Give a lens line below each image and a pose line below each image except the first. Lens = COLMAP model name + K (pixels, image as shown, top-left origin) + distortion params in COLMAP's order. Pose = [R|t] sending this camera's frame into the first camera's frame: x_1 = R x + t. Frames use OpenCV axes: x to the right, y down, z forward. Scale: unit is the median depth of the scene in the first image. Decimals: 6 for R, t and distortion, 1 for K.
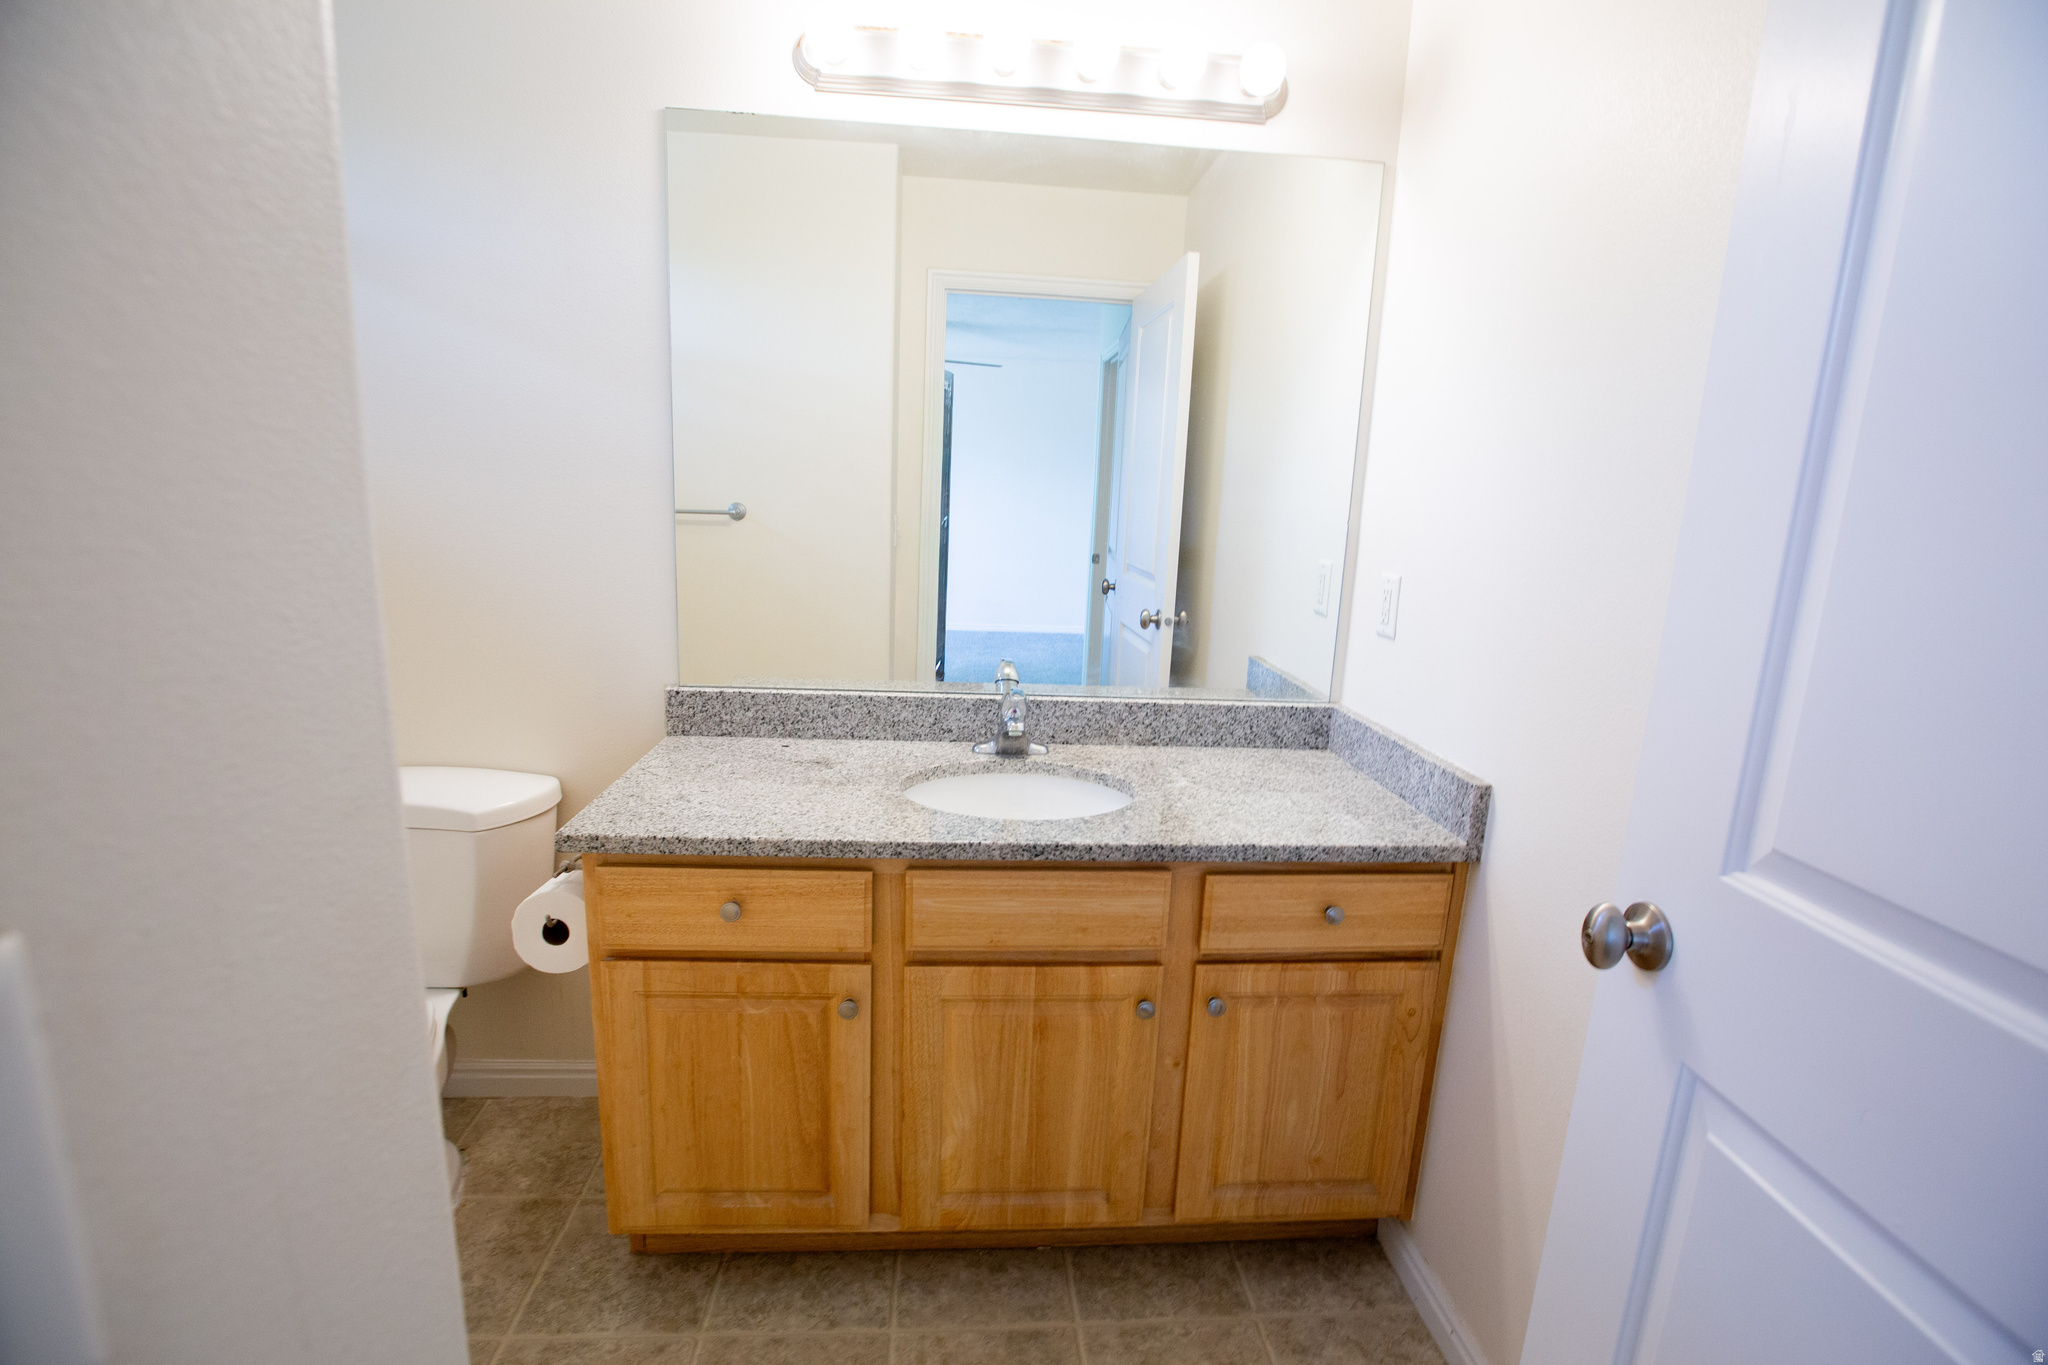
lens RADIAL K [[933.0, 0, 1024.0], [0, 933.0, 682.5], [0, 0, 1]] dist [-0.058866, 0.030355]
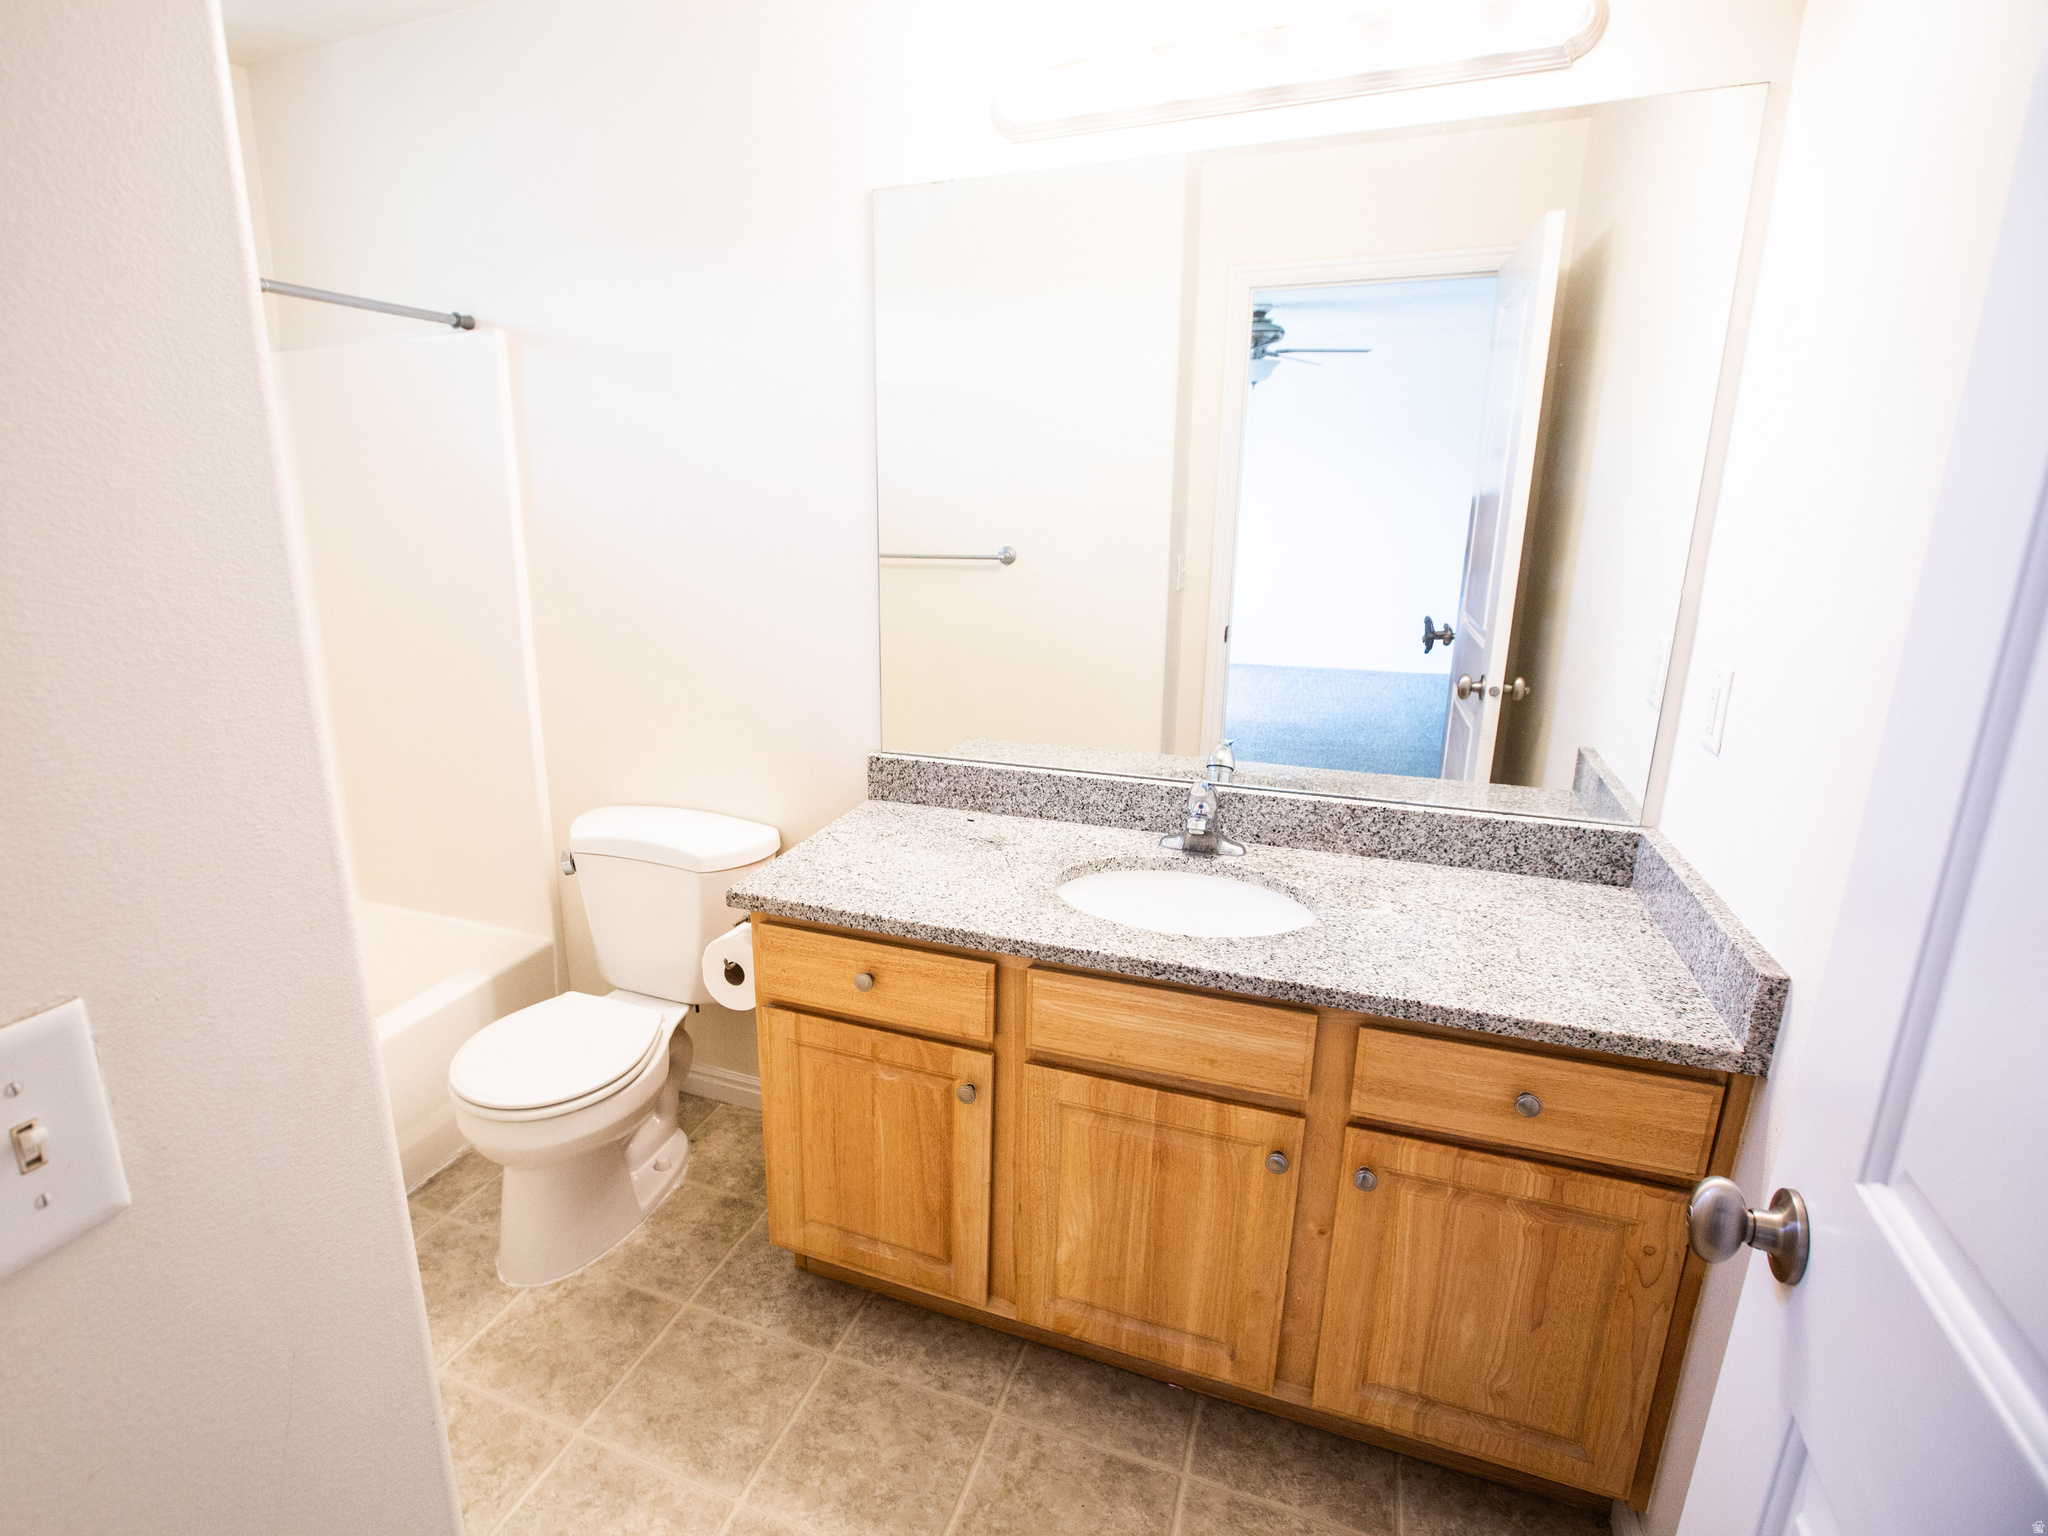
lens RADIAL K [[1045.6, 0, 900.3], [0, 1045.6, 764.2], [0, 0, 1]] dist [-0.058983, 0.029924]
pose [[0.883300, 0.069545, -0.463622, 0.231648], [-0.044934, 0.996942, 0.063936, -0.071885], [0.466651, -0.035643, 0.883723, -0.028853]]
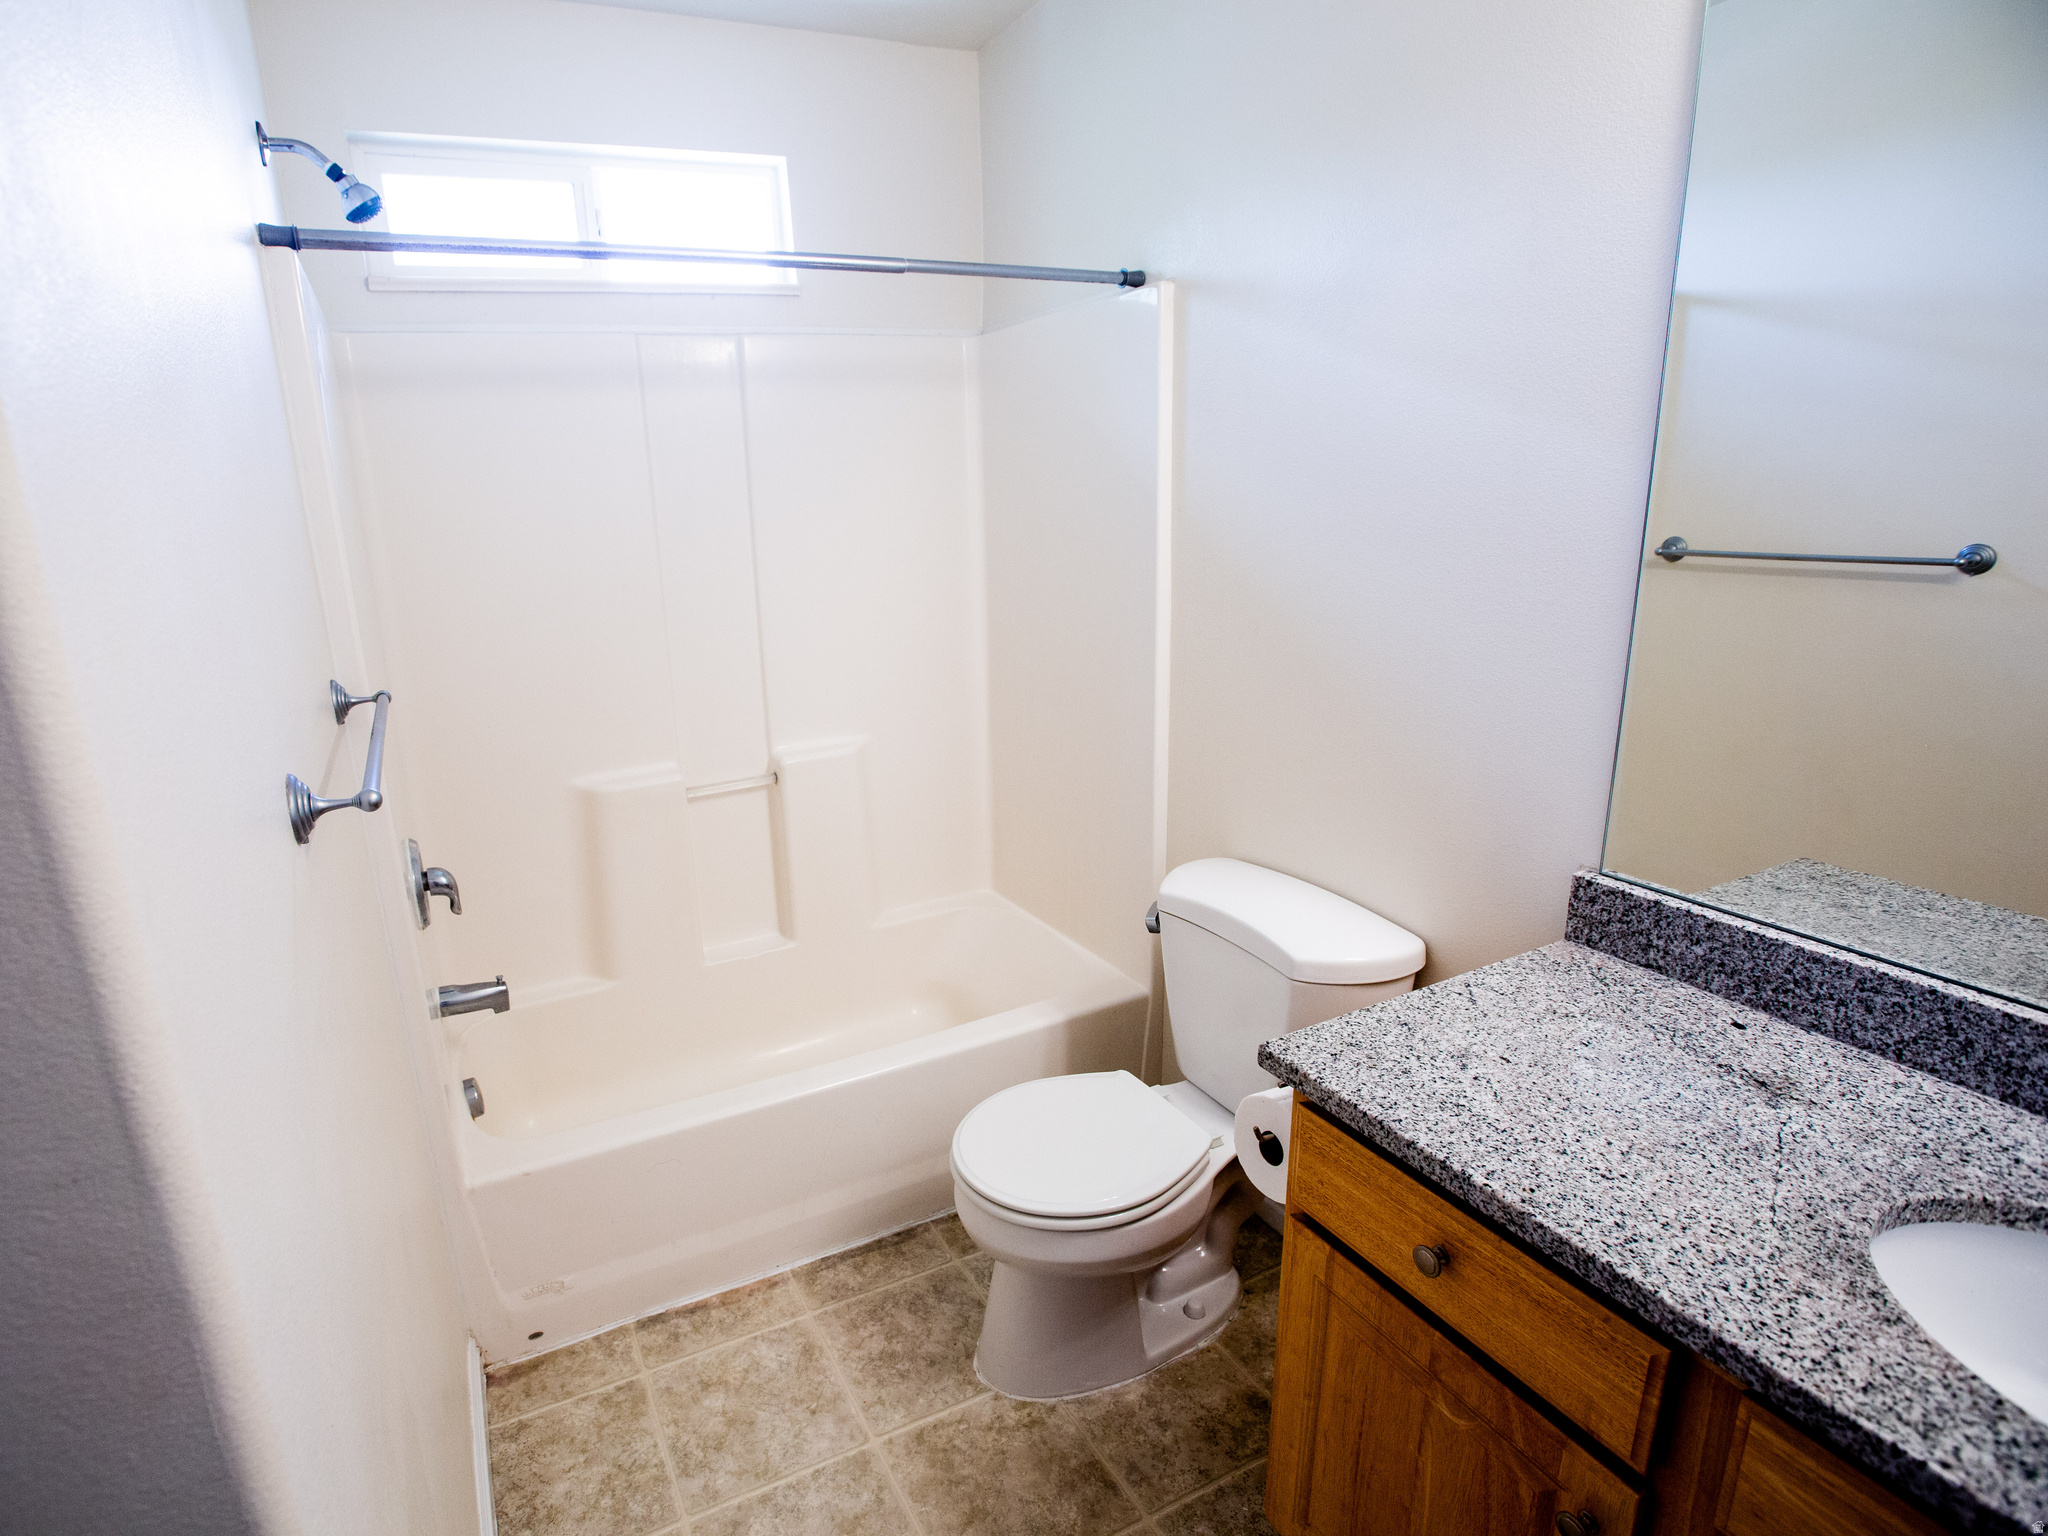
lens RADIAL K [[1043.3, 0, 907.1], [0, 1043.3, 765.6], [0, 0, 1]] dist [-0.047387, 0.015767]
pose [[0.342348, 0.187181, -0.920740, 0.149265], [-0.124589, 0.980345, 0.152973, -0.150854], [0.931276, 0.062344, 0.358940, 0.325158]]
